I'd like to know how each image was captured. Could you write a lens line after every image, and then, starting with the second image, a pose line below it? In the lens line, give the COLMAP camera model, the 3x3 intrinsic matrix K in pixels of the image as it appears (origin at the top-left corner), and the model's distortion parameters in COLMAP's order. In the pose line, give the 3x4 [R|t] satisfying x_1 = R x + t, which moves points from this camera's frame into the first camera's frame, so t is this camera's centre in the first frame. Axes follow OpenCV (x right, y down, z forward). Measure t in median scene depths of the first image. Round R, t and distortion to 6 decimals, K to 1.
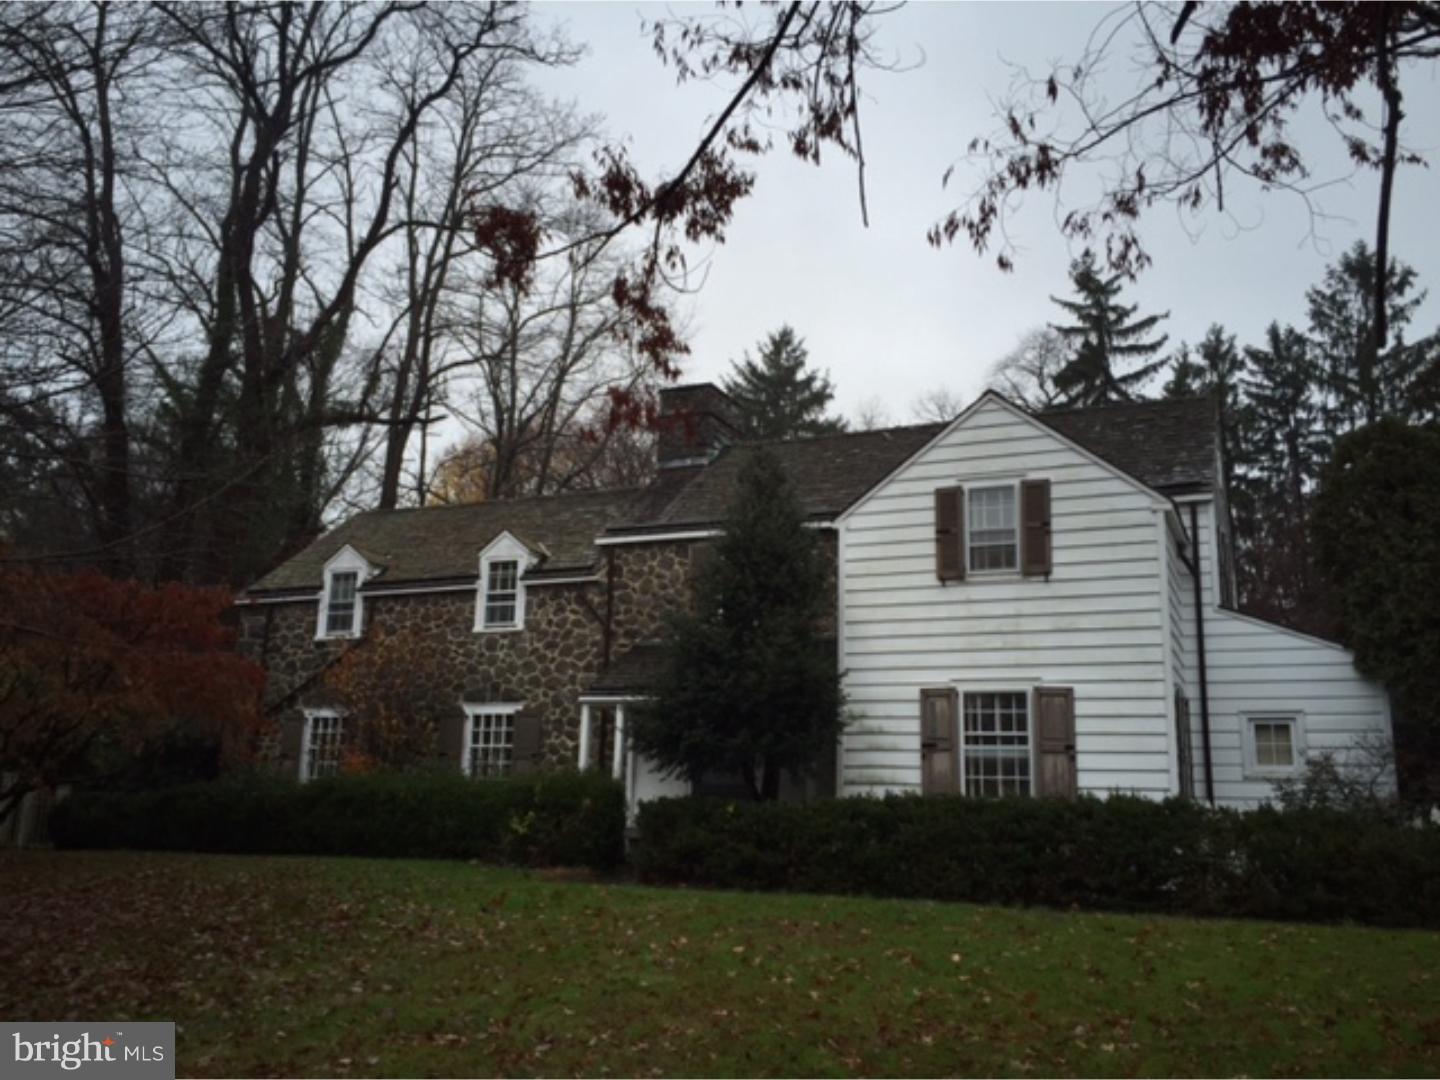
lens RADIAL K [[1258.9, 0, 719.3], [0, 1258.9, 539.9], [0, 0, 1]] dist [0.047365, -0.020502]
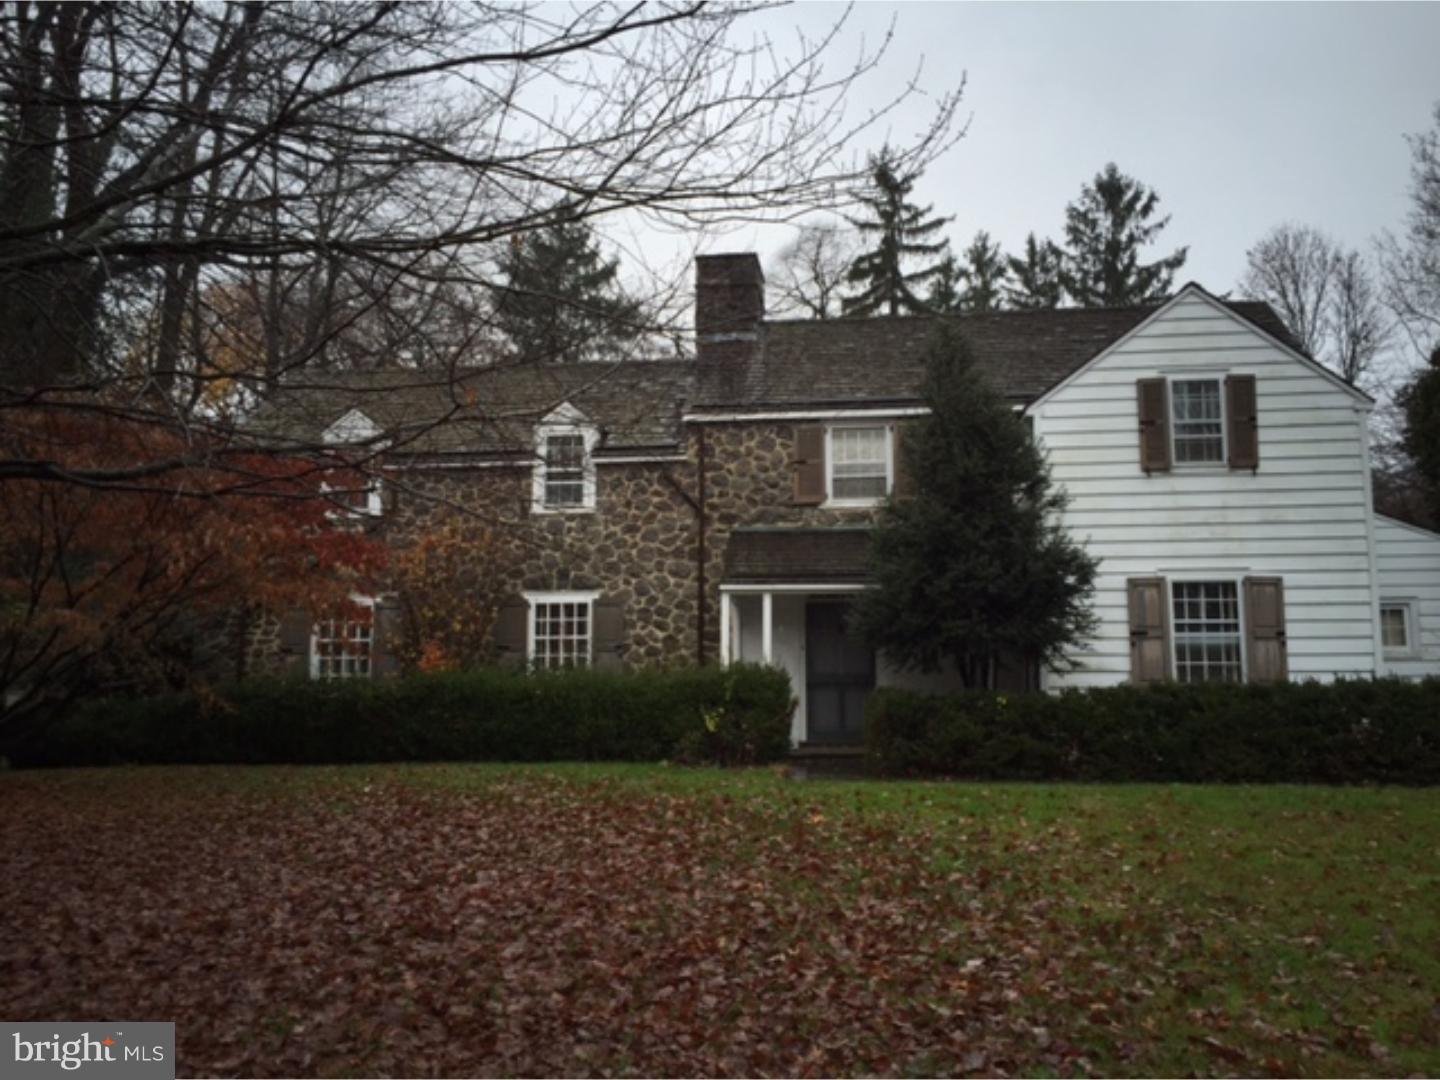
lens RADIAL K [[1258.9, 0, 720.4], [0, 1258.9, 540.5], [0, 0, 1]] dist [0.047365, -0.020502]
pose [[0.954539, 0.009738, 0.297928, -0.353088], [-0.037243, 0.995531, 0.086784, 0.009511], [-0.295751, -0.093934, 0.950635, 0.105111]]
